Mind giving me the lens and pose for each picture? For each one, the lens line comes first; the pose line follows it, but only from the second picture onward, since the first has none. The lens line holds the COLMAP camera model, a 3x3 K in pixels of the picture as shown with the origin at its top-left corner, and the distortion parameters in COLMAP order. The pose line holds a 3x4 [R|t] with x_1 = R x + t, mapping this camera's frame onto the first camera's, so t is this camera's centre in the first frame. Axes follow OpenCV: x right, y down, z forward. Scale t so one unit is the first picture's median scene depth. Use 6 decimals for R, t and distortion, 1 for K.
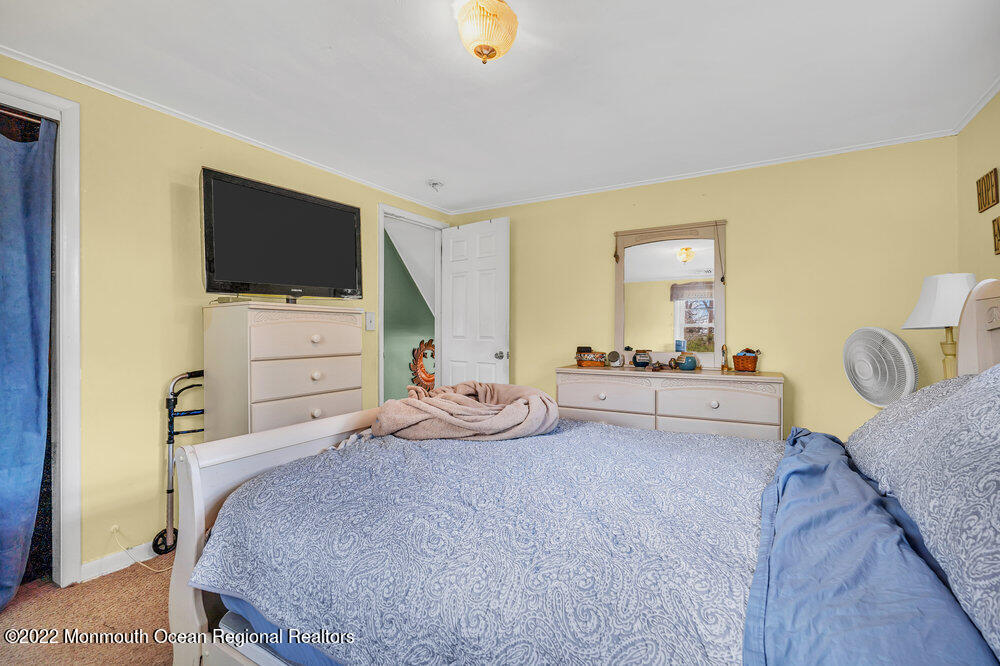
lens RADIAL K [[453.8, 0, 500.0], [0, 453.8, 333.0], [0, 0, 1]] dist [-0.002327, 0.000085]
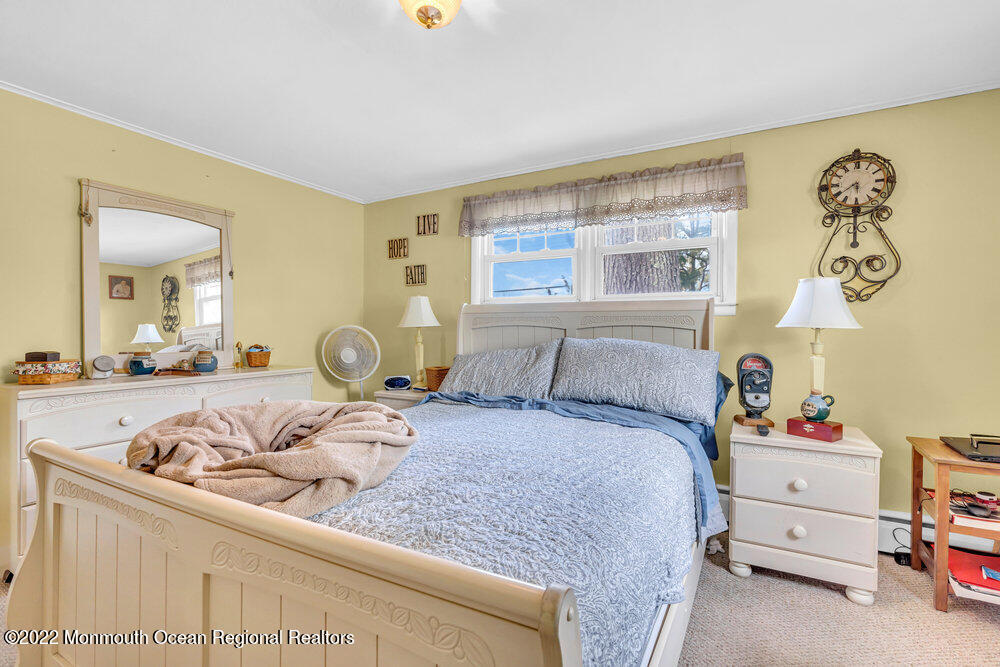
lens RADIAL K [[462.4, 0, 500.0], [0, 462.4, 333.5], [0, 0, 1]] dist [-0.002652, 0.000149]
pose [[-0.008426, -0.004648, 0.999954, -0.489670], [0.005668, 0.999973, 0.004696, 0.006892], [-0.999948, 0.005708, -0.008399, 0.440793]]
